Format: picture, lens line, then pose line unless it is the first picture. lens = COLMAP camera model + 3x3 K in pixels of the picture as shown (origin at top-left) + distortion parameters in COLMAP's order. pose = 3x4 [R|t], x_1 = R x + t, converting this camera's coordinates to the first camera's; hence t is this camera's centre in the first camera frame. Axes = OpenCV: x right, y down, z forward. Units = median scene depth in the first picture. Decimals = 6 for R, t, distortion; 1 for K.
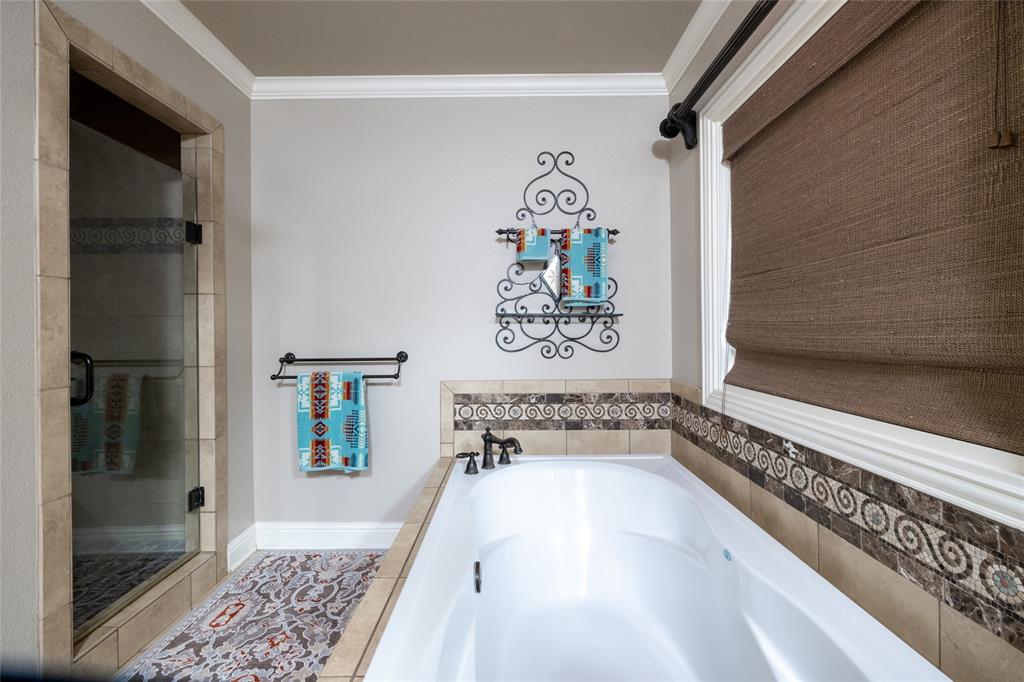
lens RADIAL K [[425.3, 0, 511.0], [0, 425.3, 330.7], [0, 0, 1]] dist [0.000905, -0.000844]
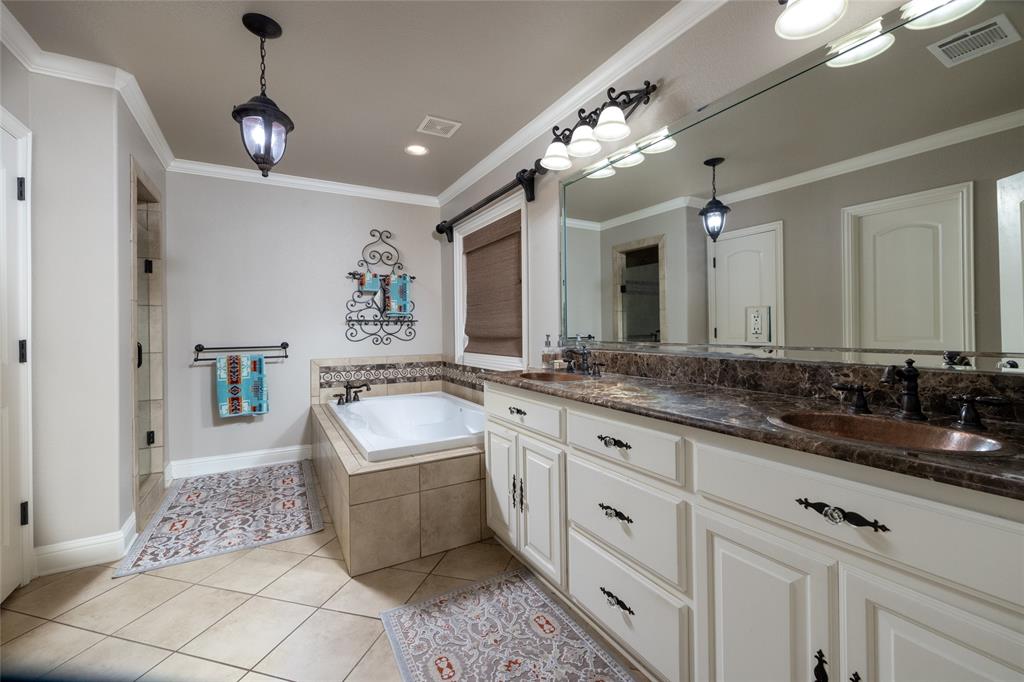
lens RADIAL K [[425.3, 0, 512.4], [0, 425.3, 330.3], [0, 0, 1]] dist [0.000905, -0.000844]
pose [[0.866399, -0.002648, 0.499346, -0.325114], [0.003663, 0.999993, -0.001052, 0.008475], [-0.499340, 0.002740, 0.866402, -0.875485]]
